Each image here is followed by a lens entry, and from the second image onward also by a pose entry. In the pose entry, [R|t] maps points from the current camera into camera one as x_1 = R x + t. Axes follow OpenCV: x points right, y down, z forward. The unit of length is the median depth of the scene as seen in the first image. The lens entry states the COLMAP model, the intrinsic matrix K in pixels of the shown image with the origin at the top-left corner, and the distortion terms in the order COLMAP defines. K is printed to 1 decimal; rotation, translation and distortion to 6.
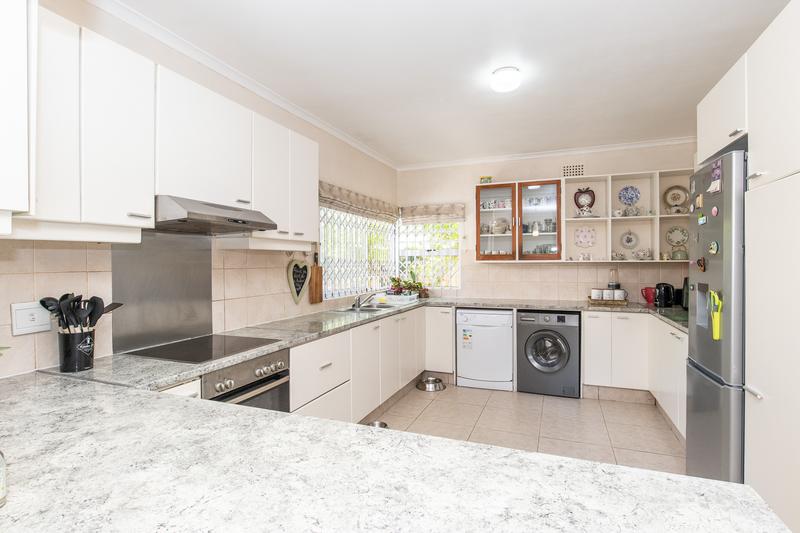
lens RADIAL K [[400.3, 0, 403.5], [0, 400.3, 263.2], [0, 0, 1]] dist [-0.005066, 0.000755]
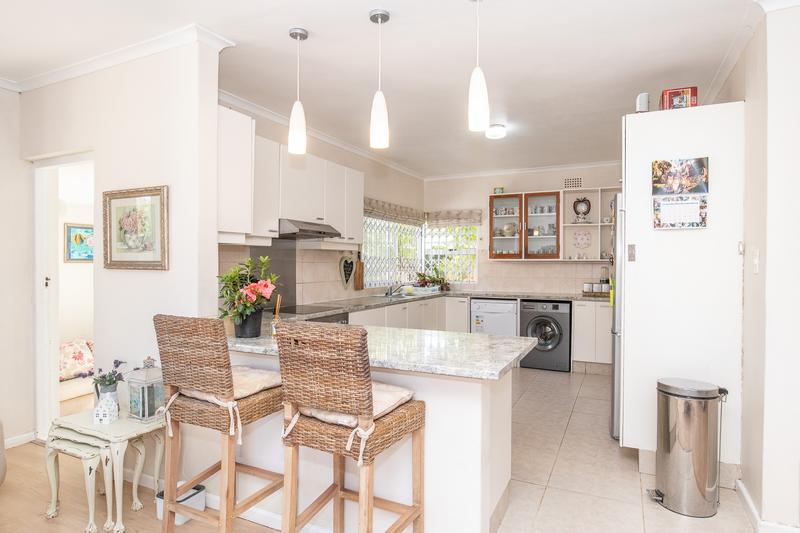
lens RADIAL K [[462.1, 0, 400.0], [0, 462.1, 266.5], [0, 0, 1]] dist [-0.004973, -0.001226]
pose [[0.996729, 0.008790, -0.080331, 0.031037], [-0.008216, 0.999938, 0.007474, 0.008586], [0.080392, -0.006790, 0.996740, -0.414887]]
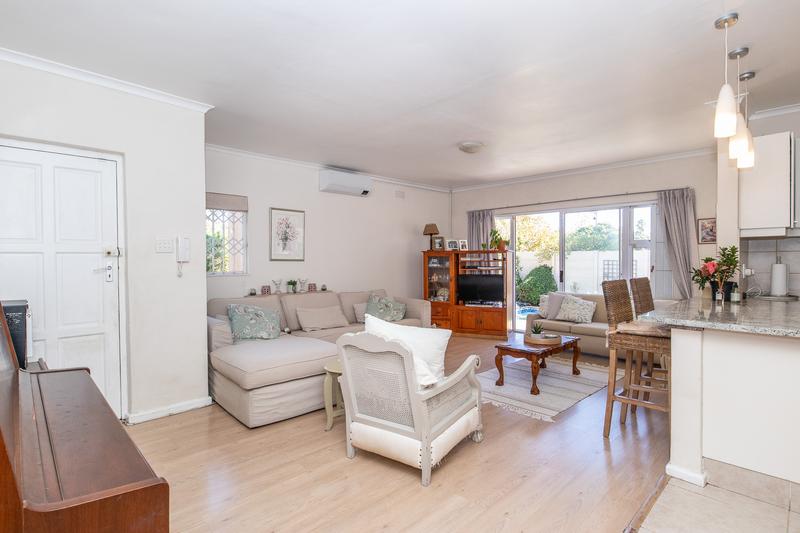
lens RADIAL K [[400.3, 0, 403.5], [0, 400.3, 263.2], [0, 0, 1]] dist [-0.005066, 0.000755]
pose [[-0.411199, 0.013410, -0.911447, 0.720298], [0.002708, 0.999905, 0.013490, 0.021456], [0.911541, 0.003079, -0.411197, -0.083482]]
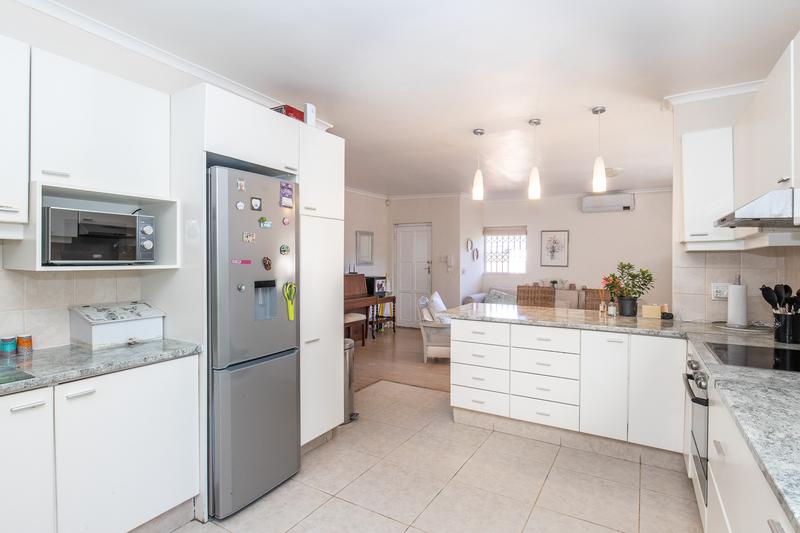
lens RADIAL K [[400.3, 0, 403.5], [0, 400.3, 263.2], [0, 0, 1]] dist [-0.005066, 0.000755]
pose [[-0.984365, -0.000712, 0.176141, 0.071050], [0.000832, 0.999962, 0.008689, -0.001710], [-0.176140, 0.008700, -0.984327, 0.984344]]
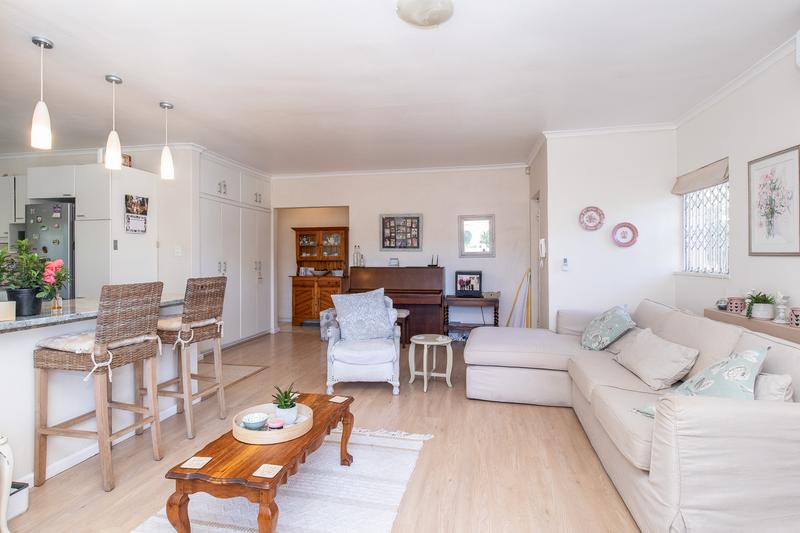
lens RADIAL K [[400.3, 0, 403.5], [0, 400.3, 263.2], [0, 0, 1]] dist [-0.005066, 0.000755]
pose [[-0.176029, -0.007978, 0.984353, -0.812194], [0.005948, 0.999940, 0.009168, 0.032695], [-0.984367, 0.007469, -0.175971, -0.244045]]
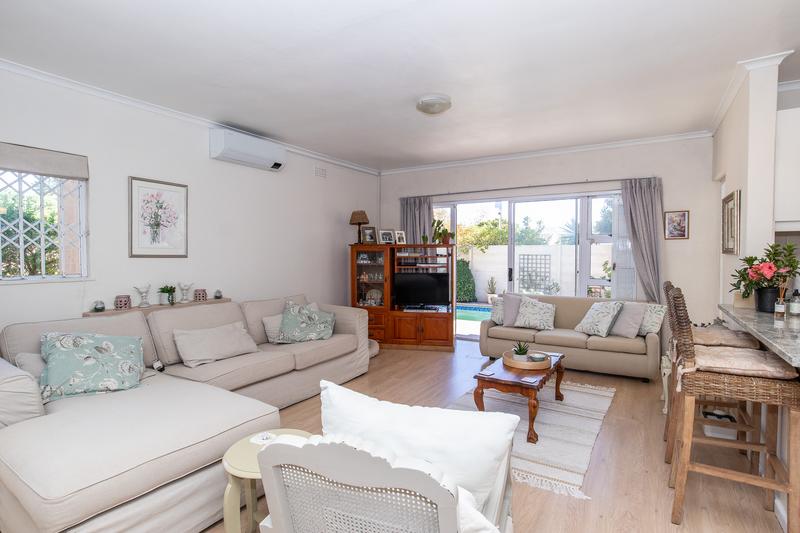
lens RADIAL K [[400.3, 0, 403.5], [0, 400.3, 263.2], [0, 0, 1]] dist [-0.005066, 0.000755]
pose [[-0.179557, 0.030325, -0.983280, 0.466081], [-0.001922, 0.999512, 0.031177, 0.014884], [0.983746, 0.007488, -0.179411, -0.271298]]
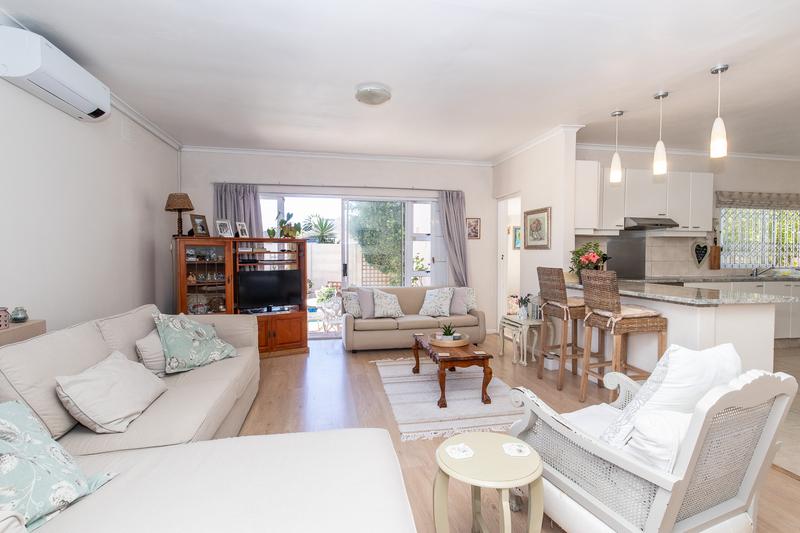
lens RADIAL K [[400.3, 0, 403.5], [0, 400.3, 263.2], [0, 0, 1]] dist [-0.005066, 0.000755]
pose [[0.544599, 0.027081, -0.838259, 0.358341], [-0.005148, 0.999568, 0.028948, 0.029446], [0.838681, -0.011449, 0.544503, -0.737953]]
